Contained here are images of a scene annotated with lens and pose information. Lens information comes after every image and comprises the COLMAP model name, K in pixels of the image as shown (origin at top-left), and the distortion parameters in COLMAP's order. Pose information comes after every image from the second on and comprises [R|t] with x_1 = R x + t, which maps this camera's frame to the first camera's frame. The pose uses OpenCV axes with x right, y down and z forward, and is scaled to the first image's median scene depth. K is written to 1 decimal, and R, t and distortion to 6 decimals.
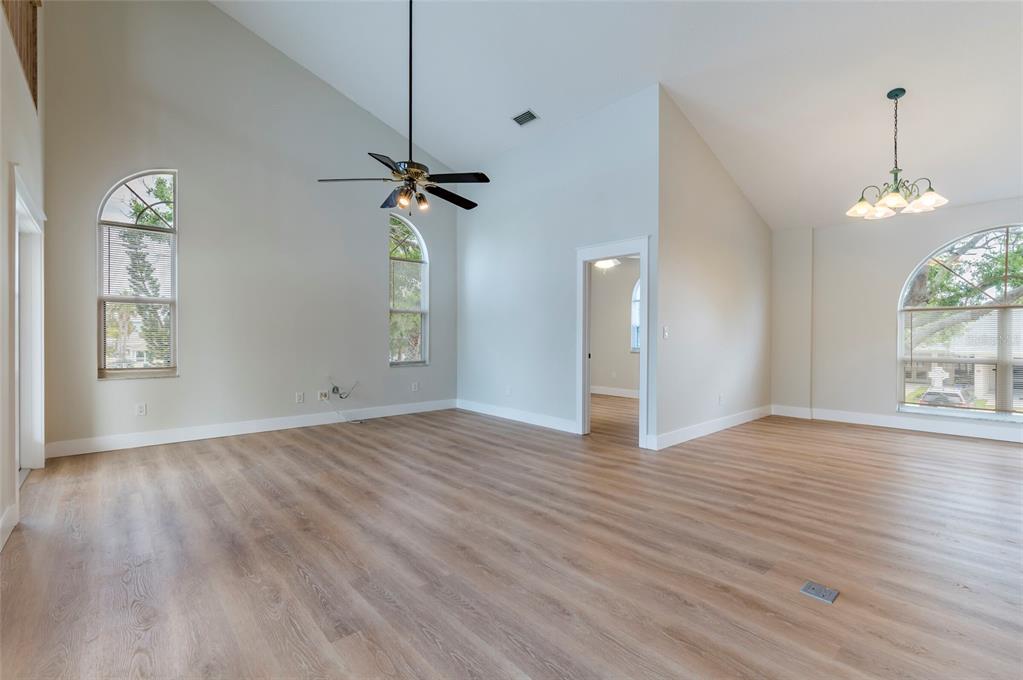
lens RADIAL K [[462.5, 0, 511.8], [0, 462.5, 335.4], [0, 0, 1]] dist [0.001154, -0.001183]
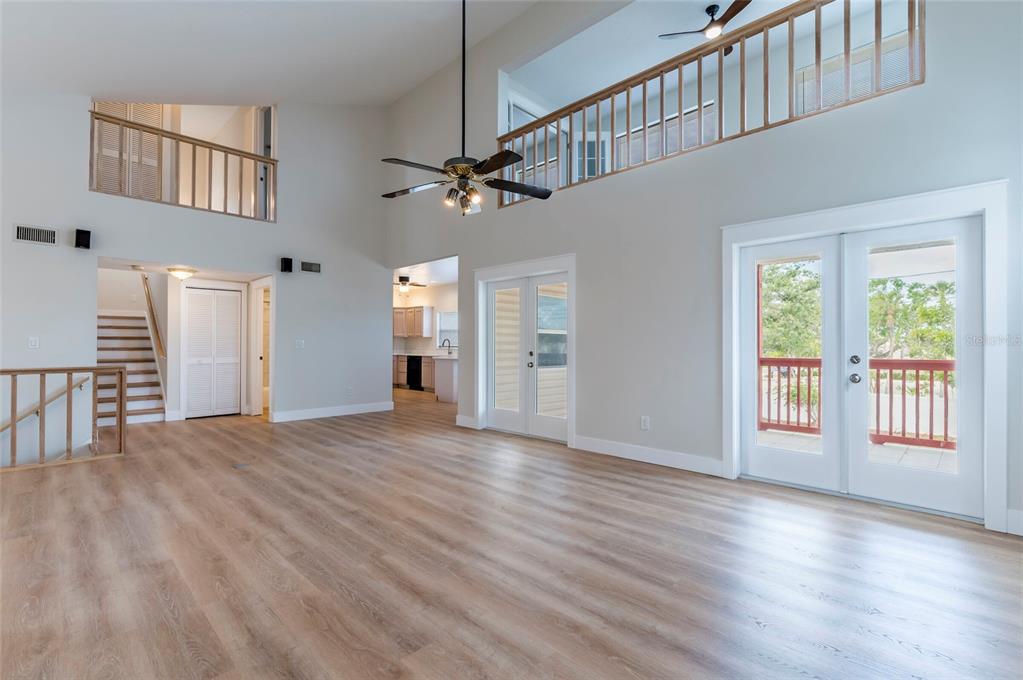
lens RADIAL K [[462.5, 0, 506.8], [0, 462.5, 343.1], [0, 0, 1]] dist [0.001154, -0.001183]
pose [[-0.998279, -0.002224, -0.058607, -0.243465], [-0.001887, 0.999981, -0.005808, 0.001648], [0.058619, -0.005687, -0.998264, 1.856375]]
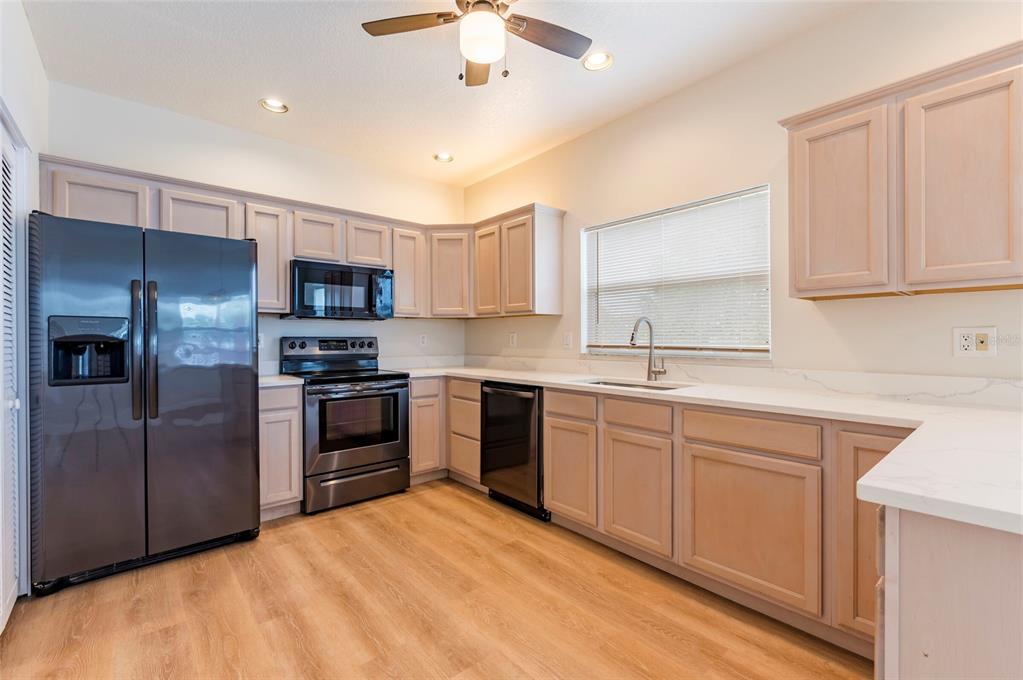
lens RADIAL K [[450.4, 0, 515.3], [0, 450.4, 332.0], [0, 0, 1]] dist [-0.000593, -0.000695]
pose [[-0.999856, 0.009602, 0.014009, -0.229672], [0.009604, 0.999954, 0.000099, 0.000860], [-0.014007, 0.000233, -0.999902, 1.779133]]
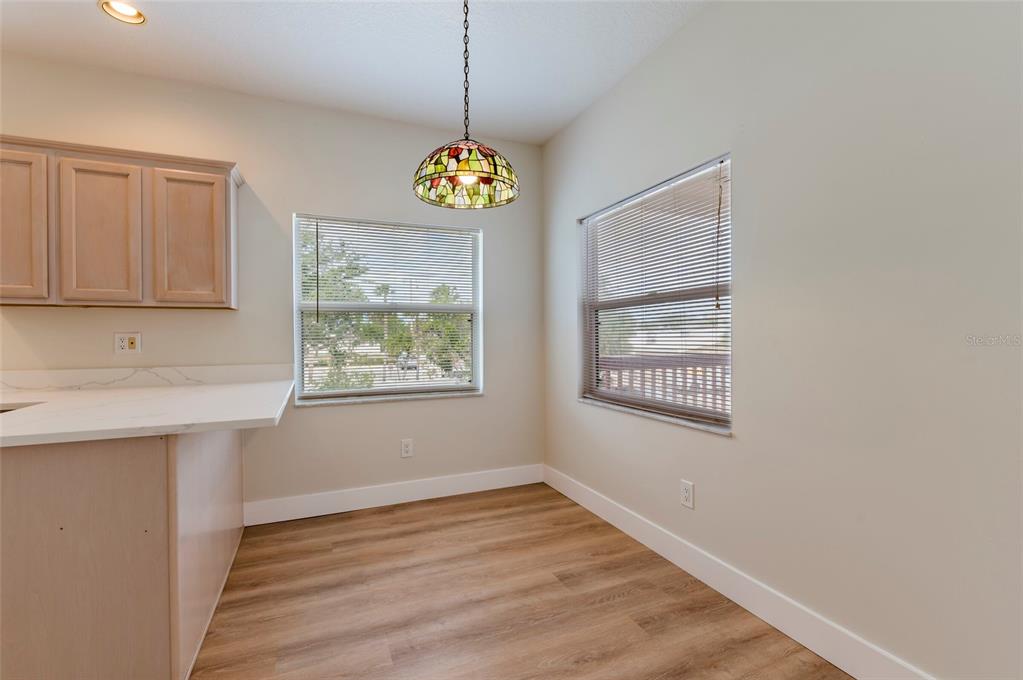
lens RADIAL K [[462.5, 0, 495.7], [0, 462.5, 336.9], [0, 0, 1]] dist [0.001154, -0.001183]
pose [[-0.335492, 0.008973, -0.942000, -0.229923], [-0.006950, 0.999904, 0.012000, 0.000645], [0.942017, 0.010573, -0.335397, 1.788078]]
